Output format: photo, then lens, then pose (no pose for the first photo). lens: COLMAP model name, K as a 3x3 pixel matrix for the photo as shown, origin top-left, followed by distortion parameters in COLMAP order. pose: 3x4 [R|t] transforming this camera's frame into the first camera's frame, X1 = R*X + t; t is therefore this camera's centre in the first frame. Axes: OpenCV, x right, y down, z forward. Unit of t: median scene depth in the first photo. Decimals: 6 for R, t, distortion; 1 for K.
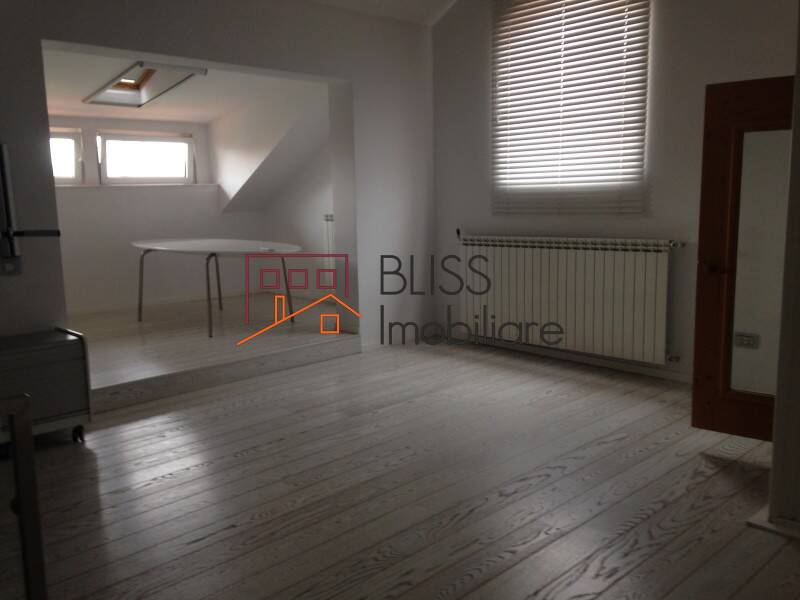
lens RADIAL K [[726.3, 0, 399.4], [0, 726.3, 300.8], [0, 0, 1]] dist [0.032097, 0.000000]
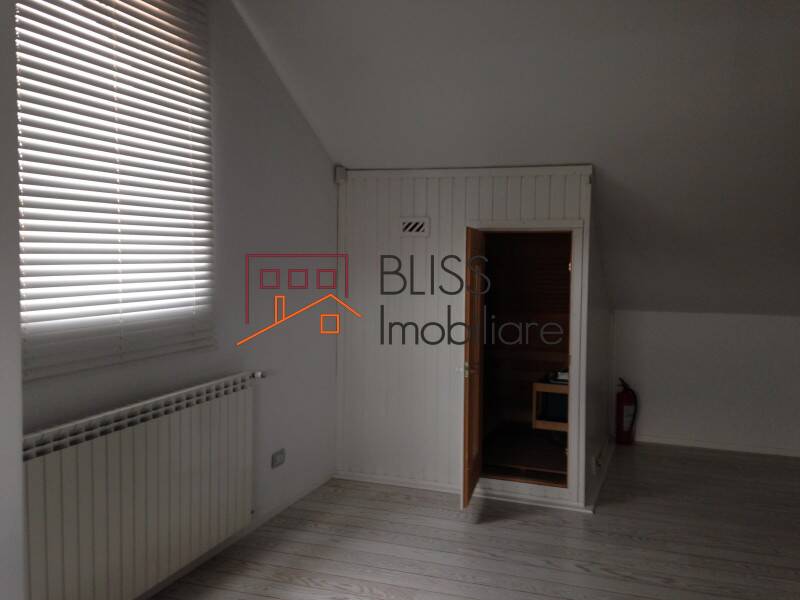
lens RADIAL K [[726.3, 0, 398.3], [0, 726.3, 298.1], [0, 0, 1]] dist [0.032097, 0.000000]
pose [[-0.453086, -0.032077, 0.890890, -0.452469], [0.134623, 0.985430, 0.103947, -0.232801], [-0.881243, 0.167031, -0.442166, 1.214684]]
